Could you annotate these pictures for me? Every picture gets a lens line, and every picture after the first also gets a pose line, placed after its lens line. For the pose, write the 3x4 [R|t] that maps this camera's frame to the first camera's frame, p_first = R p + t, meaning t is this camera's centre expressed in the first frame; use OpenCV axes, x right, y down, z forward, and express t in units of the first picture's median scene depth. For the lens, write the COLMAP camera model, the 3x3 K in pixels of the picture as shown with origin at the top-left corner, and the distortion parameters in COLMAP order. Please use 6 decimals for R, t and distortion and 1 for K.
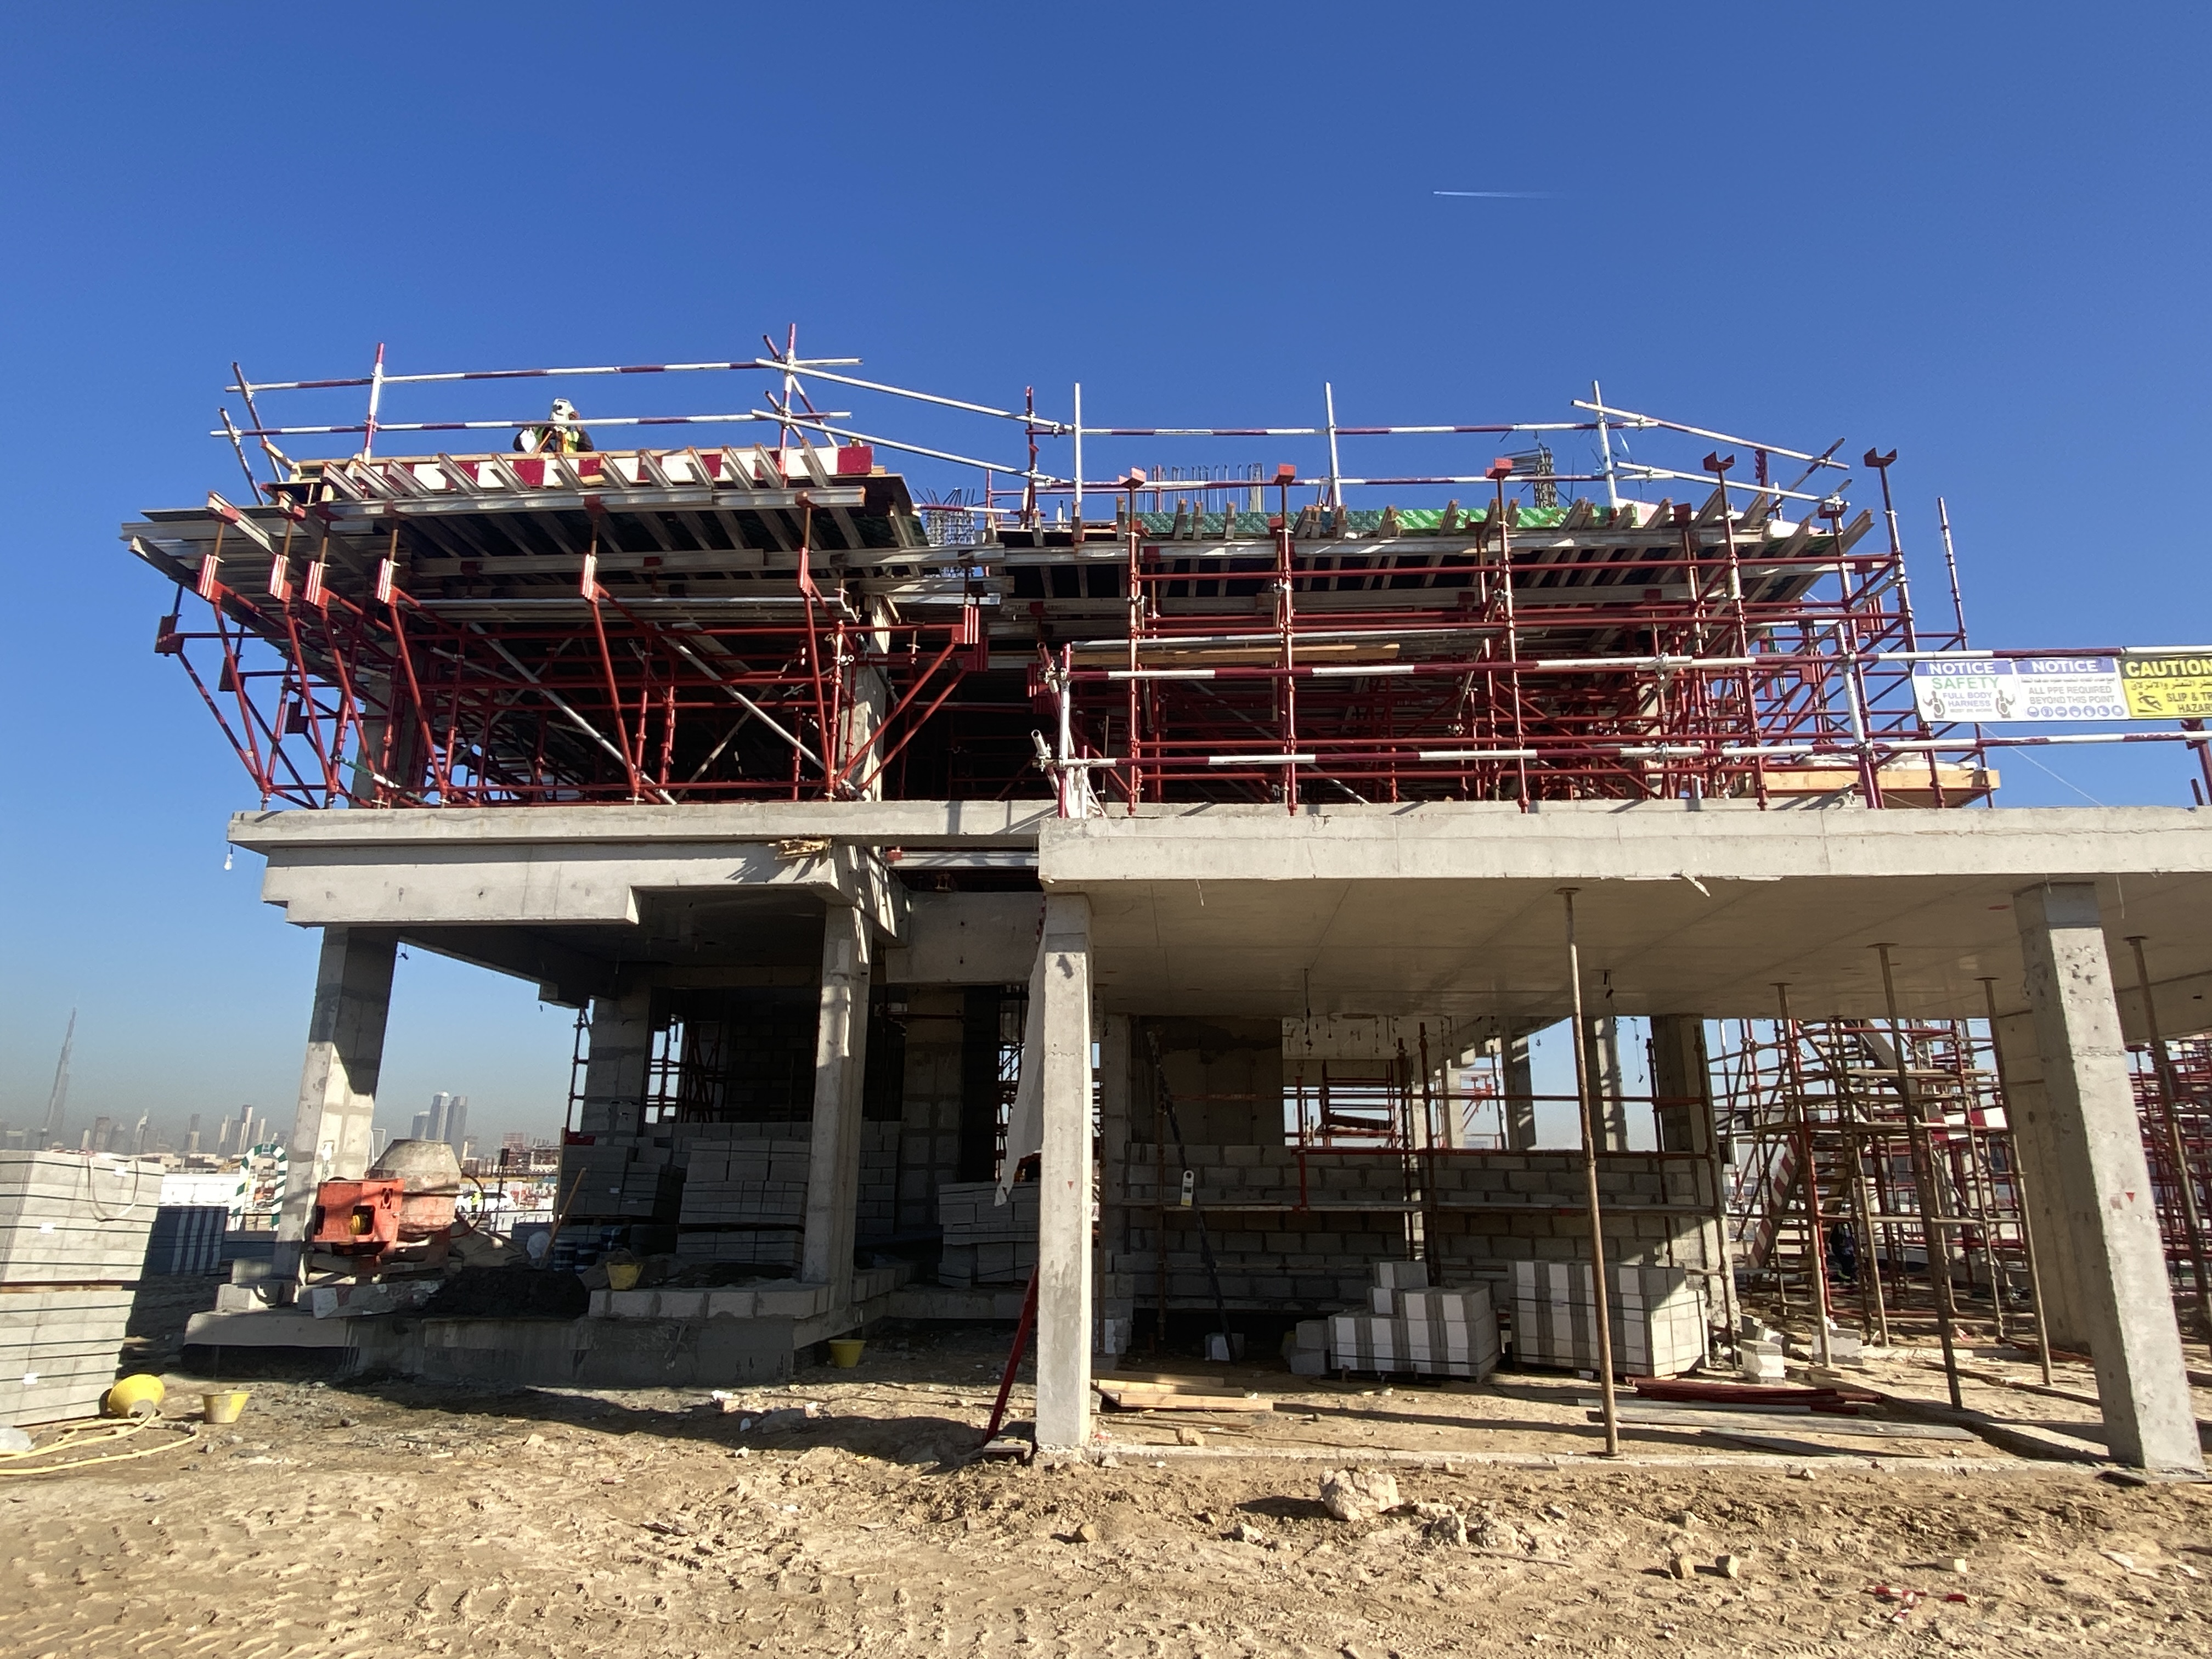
lens RADIAL K [[1318.0, 0, 1106.0], [0, 1318.0, 829.5], [0, 0, 1]] dist [0.057364, -0.000340]
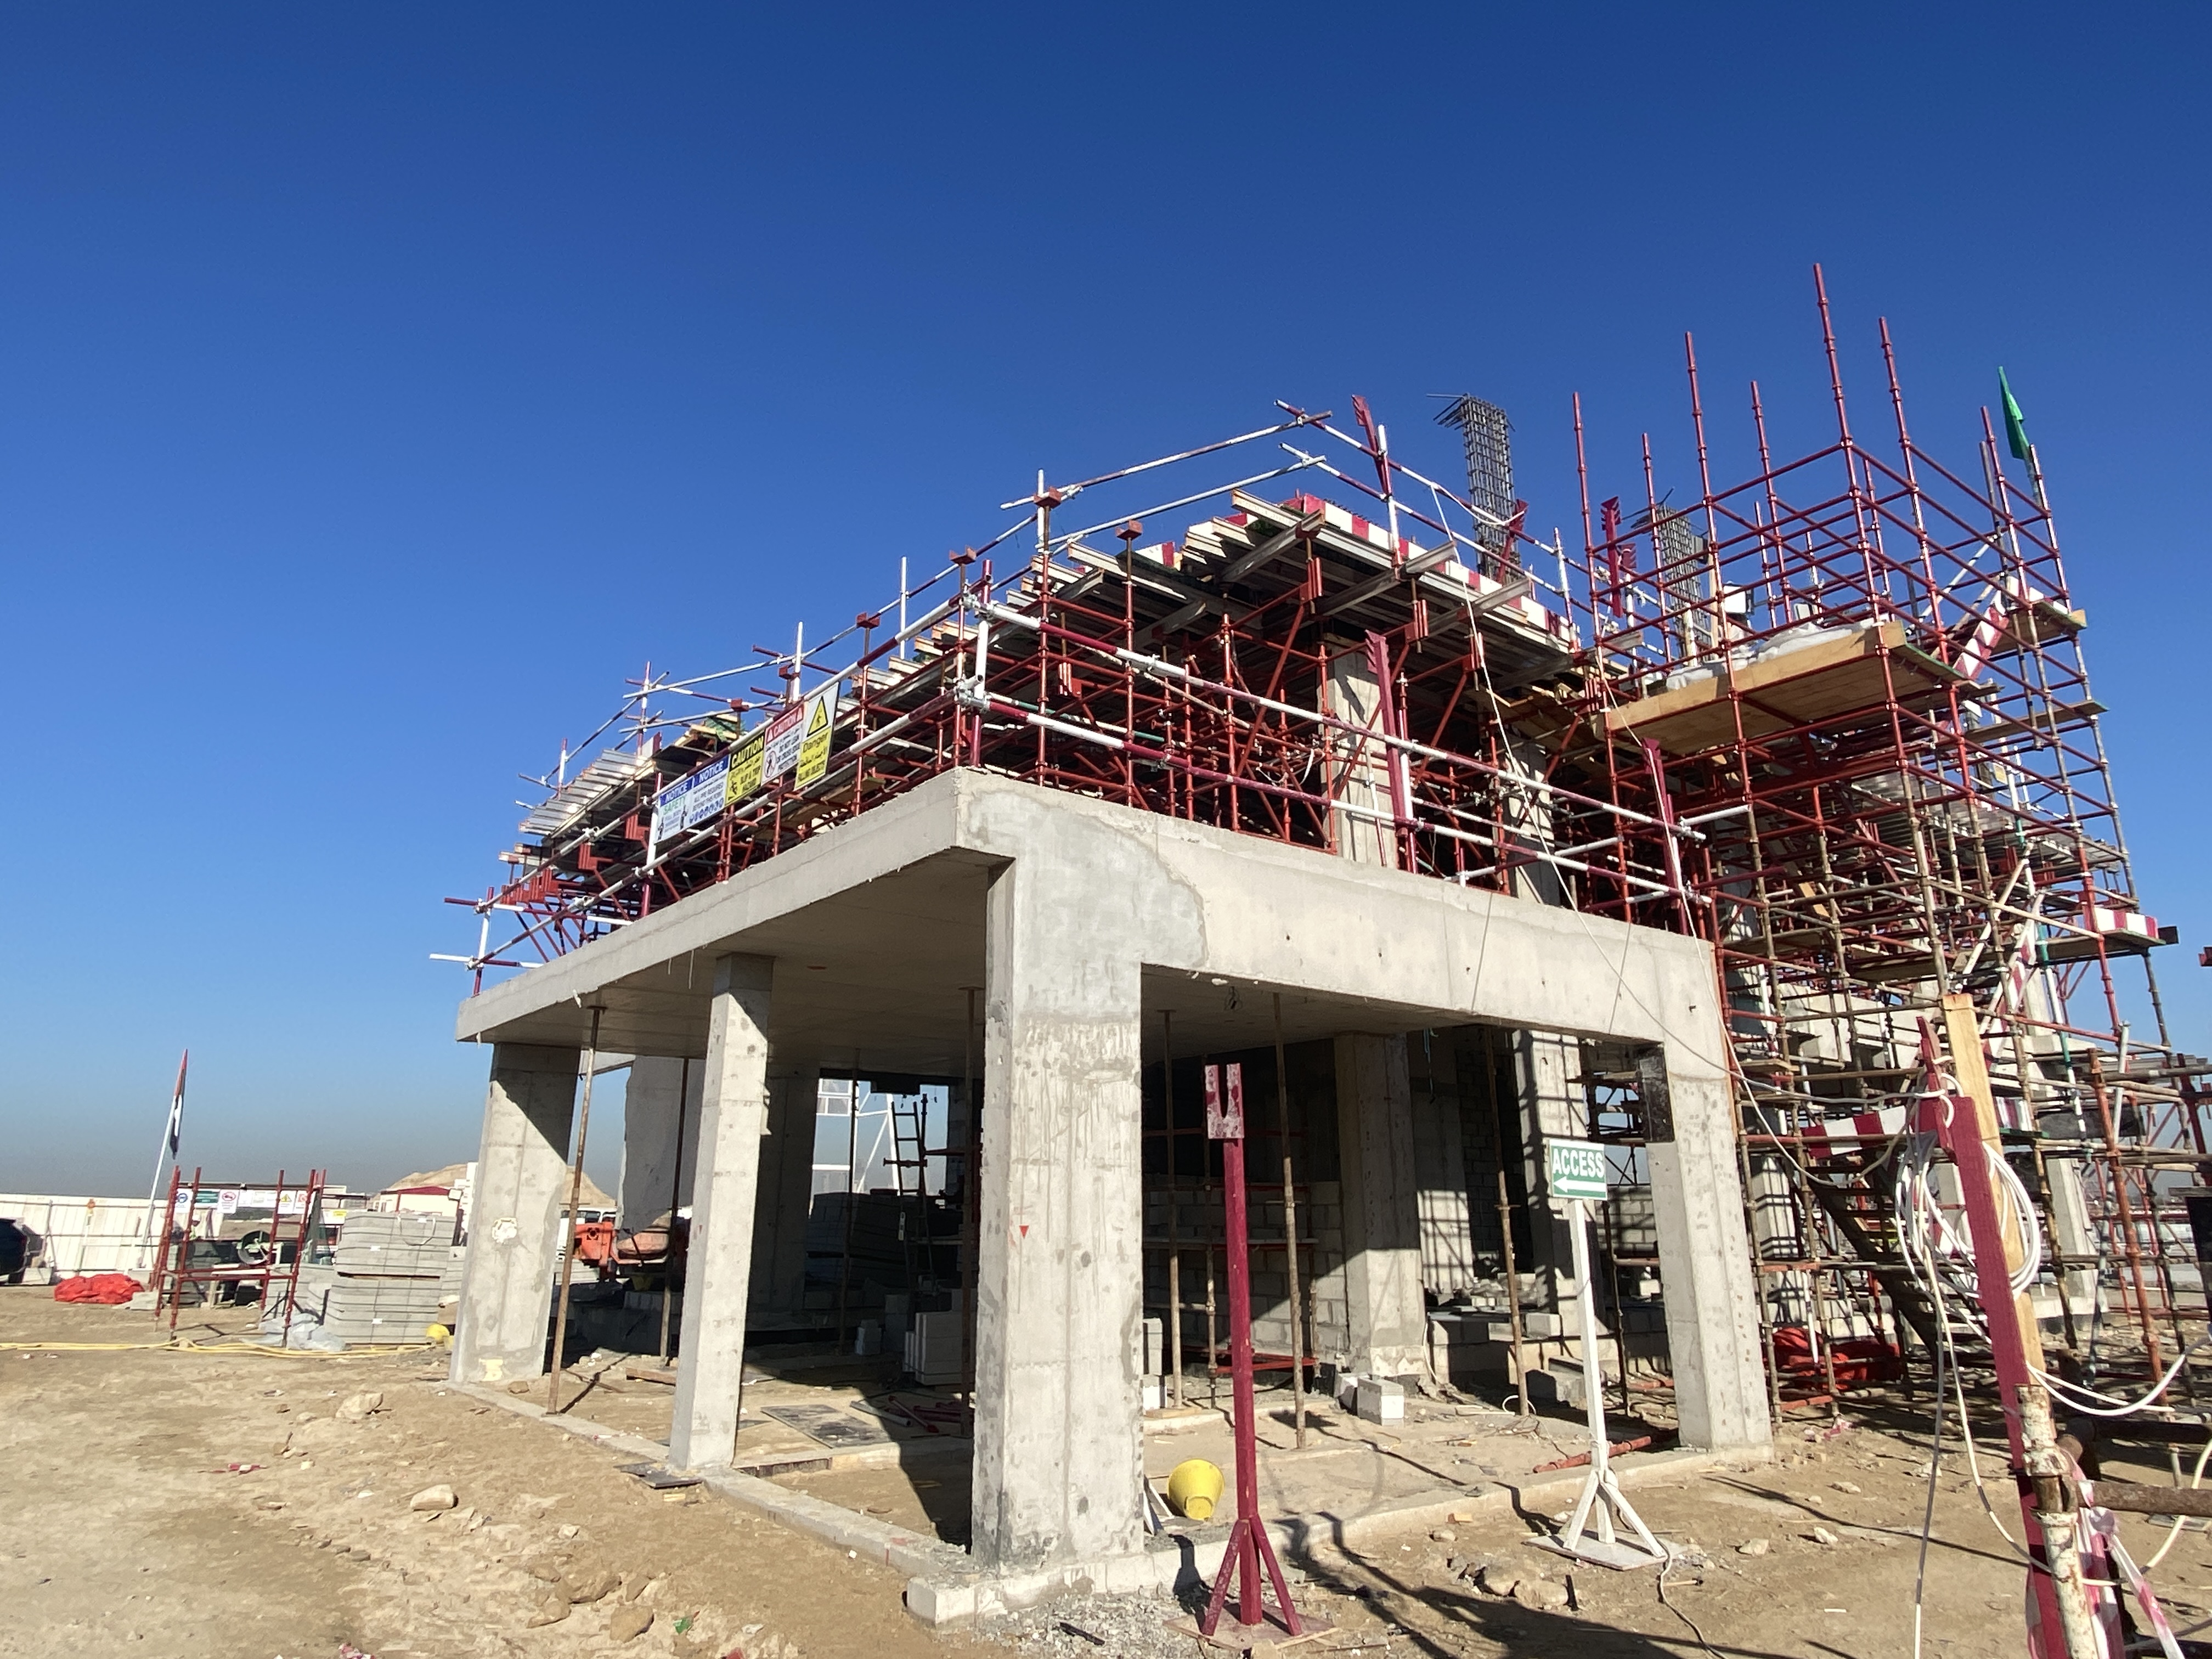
lens RADIAL K [[1318.0, 0, 1106.0], [0, 1318.0, 829.5], [0, 0, 1]] dist [0.057364, -0.000340]
pose [[0.686361, -0.208758, -0.696656, 1.031676], [0.194054, 0.975756, -0.101206, 0.061866], [0.700894, -0.065725, 0.710231, 0.245059]]
